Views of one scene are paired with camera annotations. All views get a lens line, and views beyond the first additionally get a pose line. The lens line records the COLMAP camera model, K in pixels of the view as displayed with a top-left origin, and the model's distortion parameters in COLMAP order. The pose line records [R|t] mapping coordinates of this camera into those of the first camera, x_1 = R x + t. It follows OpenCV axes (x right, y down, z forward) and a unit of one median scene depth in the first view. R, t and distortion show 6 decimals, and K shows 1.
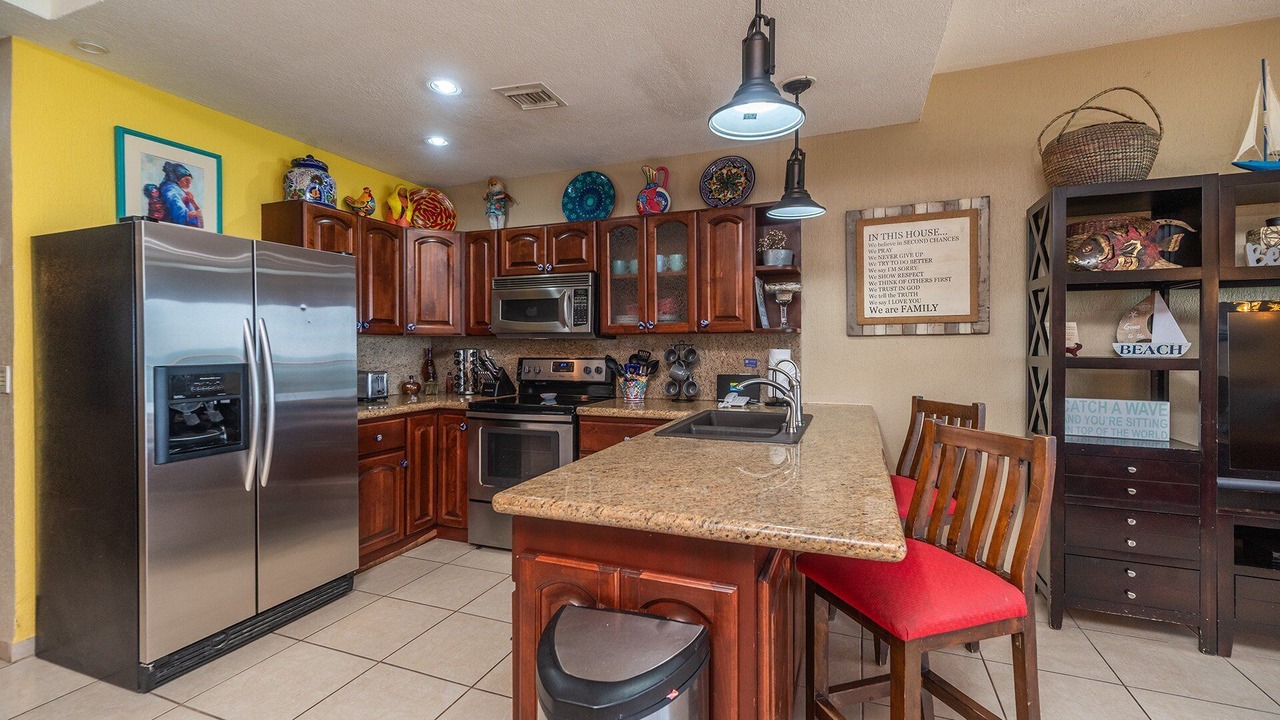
lens RADIAL K [[549.8, 0, 640.7], [0, 549.8, 356.0], [0, 0, 1]] dist [0.002310, 0.000913]
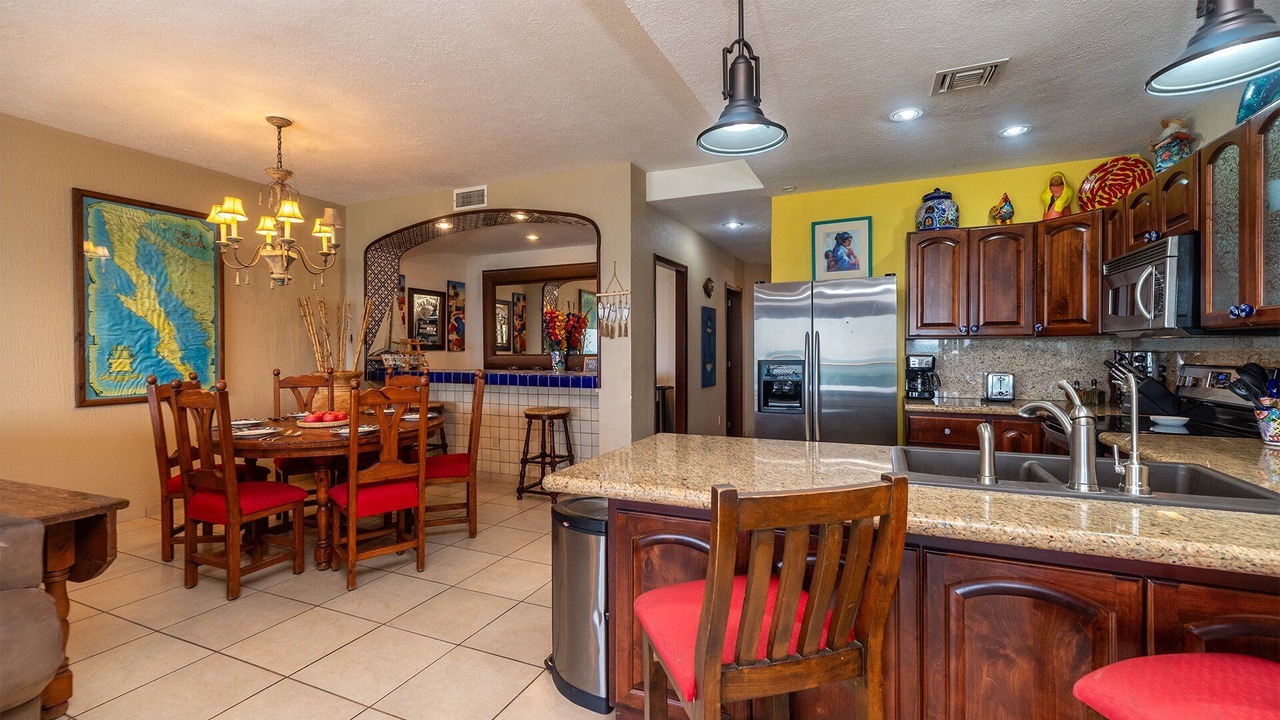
lens RADIAL K [[549.8, 0, 640.7], [0, 549.8, 356.0], [0, 0, 1]] dist [0.002310, 0.000913]
pose [[-0.036510, 0.012317, -0.999257, 0.724261], [-0.009902, 0.999870, 0.012686, -0.013599], [0.999284, 0.010357, -0.036383, 0.481675]]
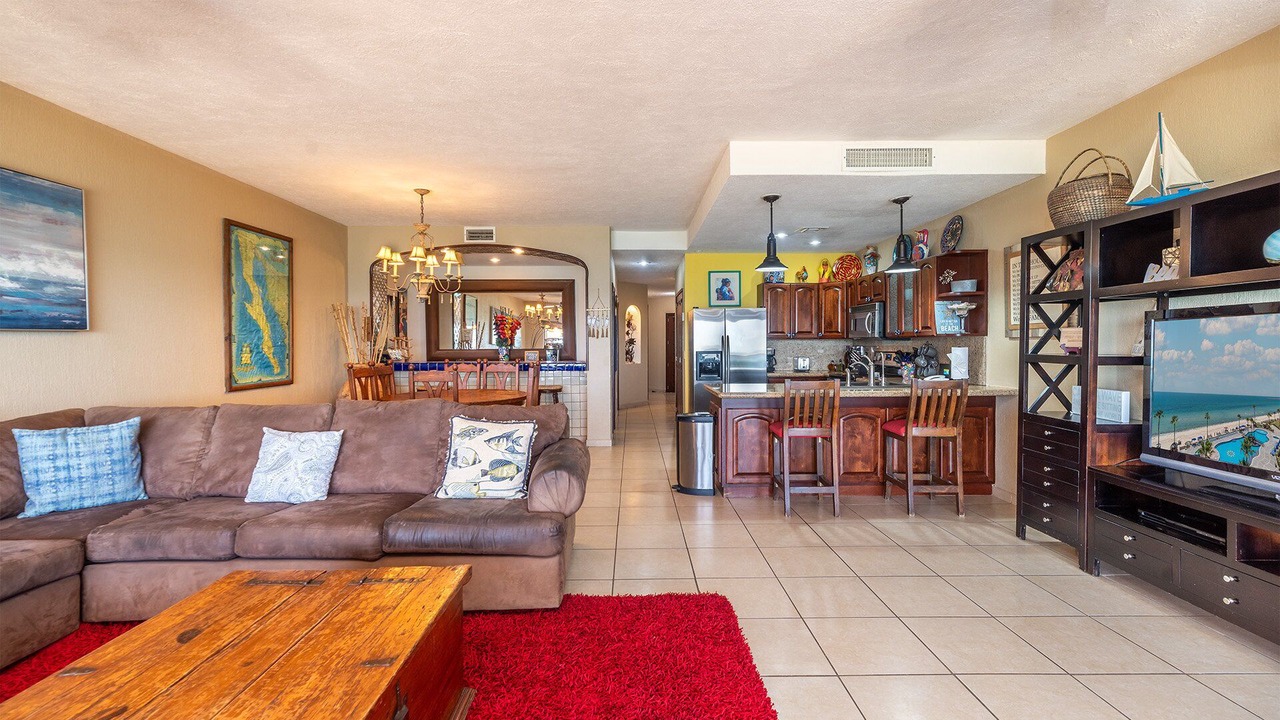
lens RADIAL K [[549.8, 0, 640.7], [0, 549.8, 356.0], [0, 0, 1]] dist [0.002310, 0.000913]
pose [[0.386126, 0.019316, -0.922244, 1.496847], [-0.008333, 0.999813, 0.017452, -0.008975], [0.922408, 0.000946, 0.386215, -0.436060]]
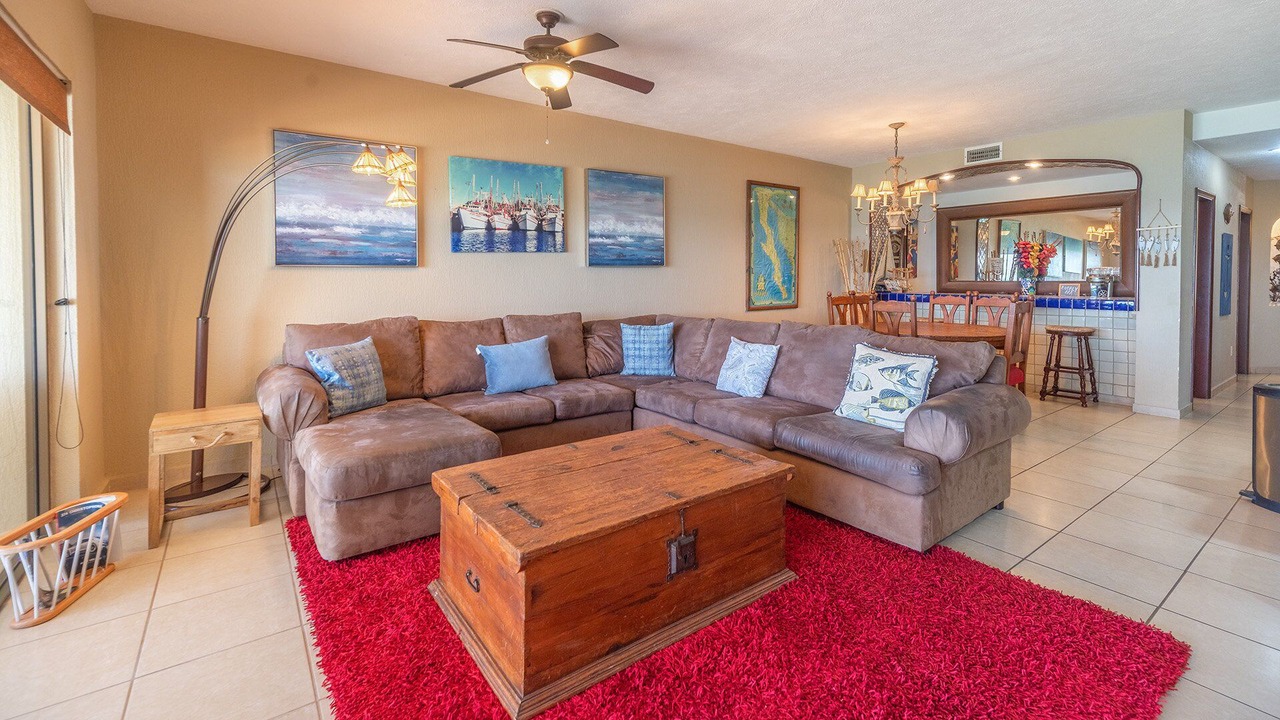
lens RADIAL K [[548.4, 0, 636.9], [0, 548.4, 286.0], [0, 0, 1]] dist [0.001848, 0.000528]
pose [[-0.534002, 0.016225, -0.845327, 1.574208], [-0.009497, 0.999638, 0.025185, -0.011815], [0.845430, 0.021477, -0.533655, -0.136964]]
